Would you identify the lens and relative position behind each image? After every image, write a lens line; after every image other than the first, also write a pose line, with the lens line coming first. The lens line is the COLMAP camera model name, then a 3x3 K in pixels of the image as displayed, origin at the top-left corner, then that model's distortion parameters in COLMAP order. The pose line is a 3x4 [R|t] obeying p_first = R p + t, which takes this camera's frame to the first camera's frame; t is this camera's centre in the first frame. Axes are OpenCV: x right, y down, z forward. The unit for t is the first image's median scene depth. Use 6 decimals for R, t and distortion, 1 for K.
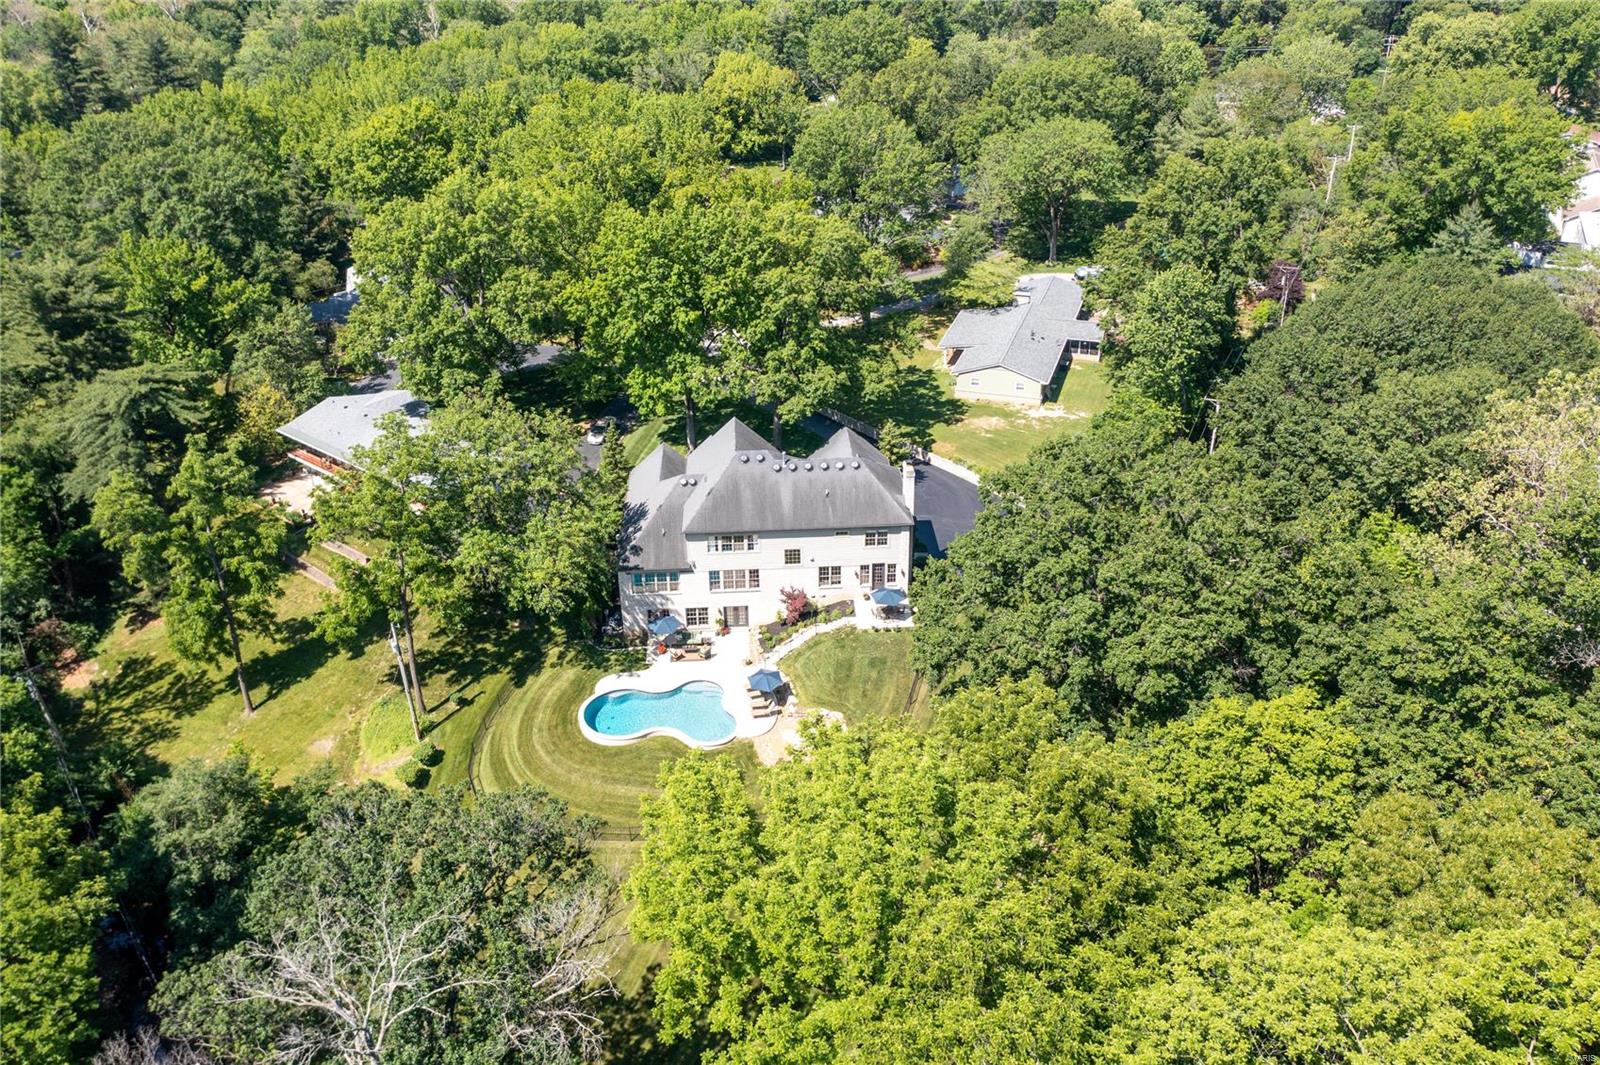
lens RADIAL K [[1277.8, 0, 799.7], [0, 1277.8, 532.9], [0, 0, 1]] dist [0.002441, -0.007802]
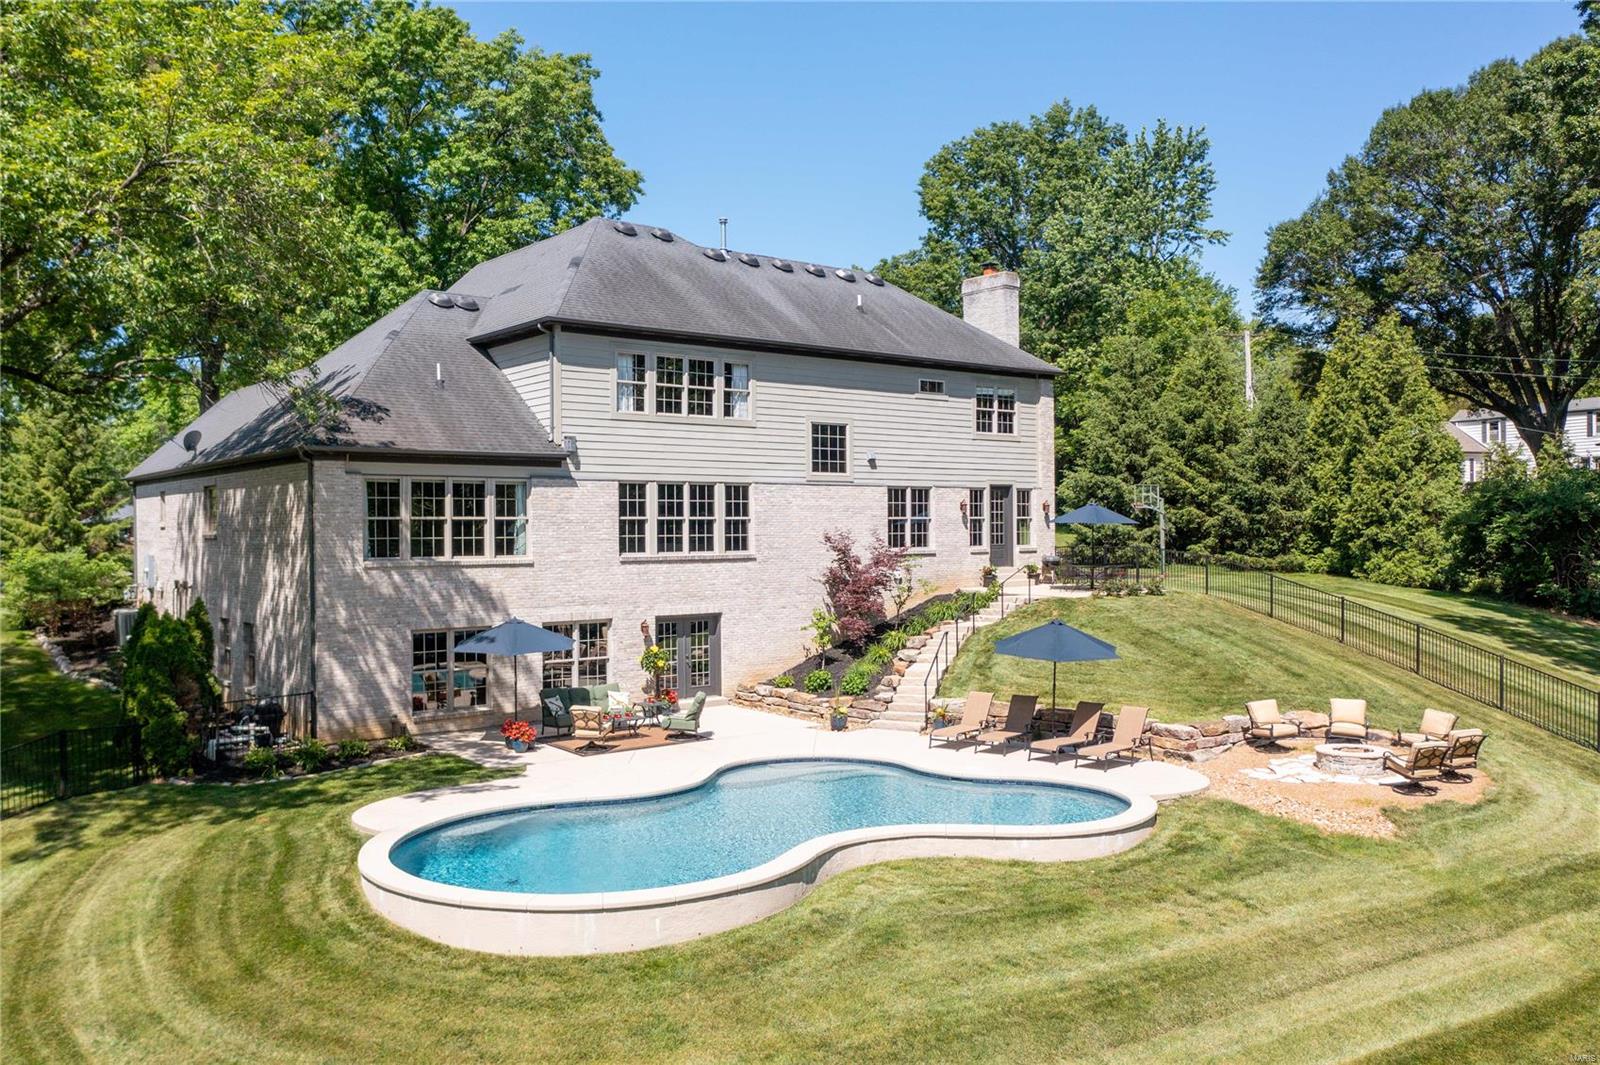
lens RADIAL K [[1277.8, 0, 786.1], [0, 1277.8, 533.6], [0, 0, 1]] dist [0.002441, -0.007802]
pose [[0.815992, 0.010408, 0.577970, -0.213276], [0.273240, 0.874146, -0.401508, 0.173179], [-0.509409, 0.485552, 0.710452, 0.766752]]
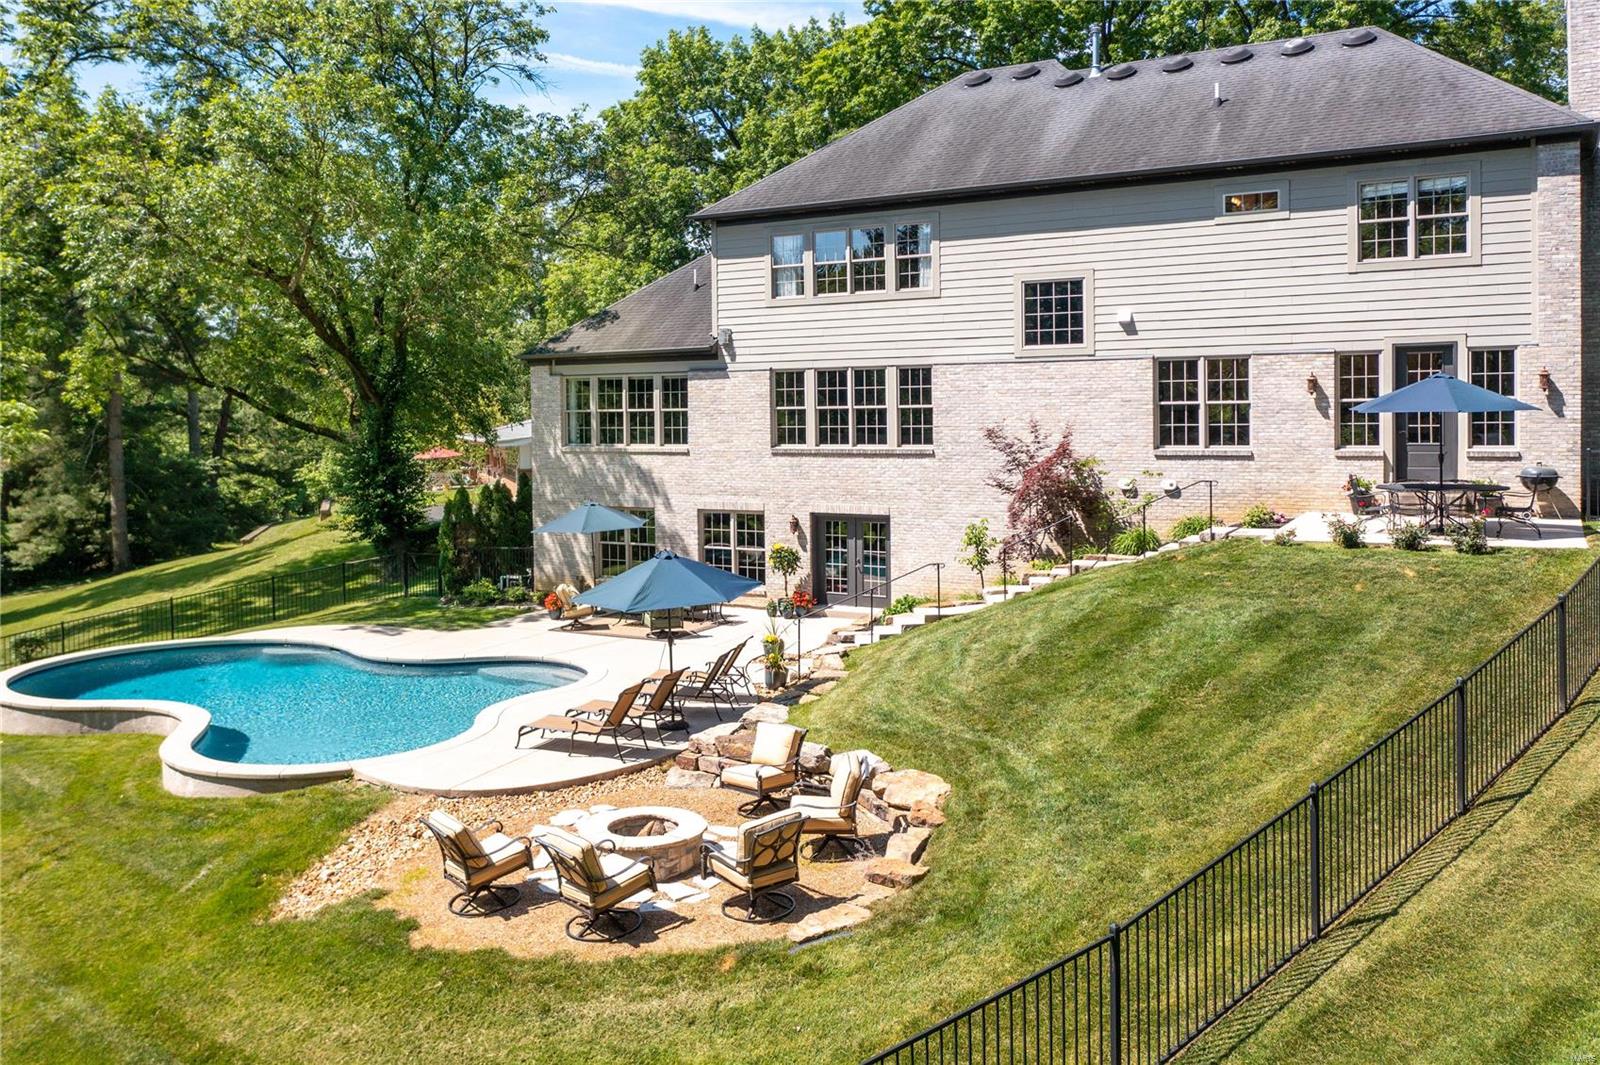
lens RADIAL K [[1277.8, 0, 750.9], [0, 1277.8, 449.2], [0, 0, 1]] dist [0.002441, -0.007802]
pose [[0.844019, 0.023437, -0.535800, 0.082766], [-0.265792, 0.886005, -0.379934, 0.158681], [0.465817, 0.463083, 0.754035, 0.781067]]
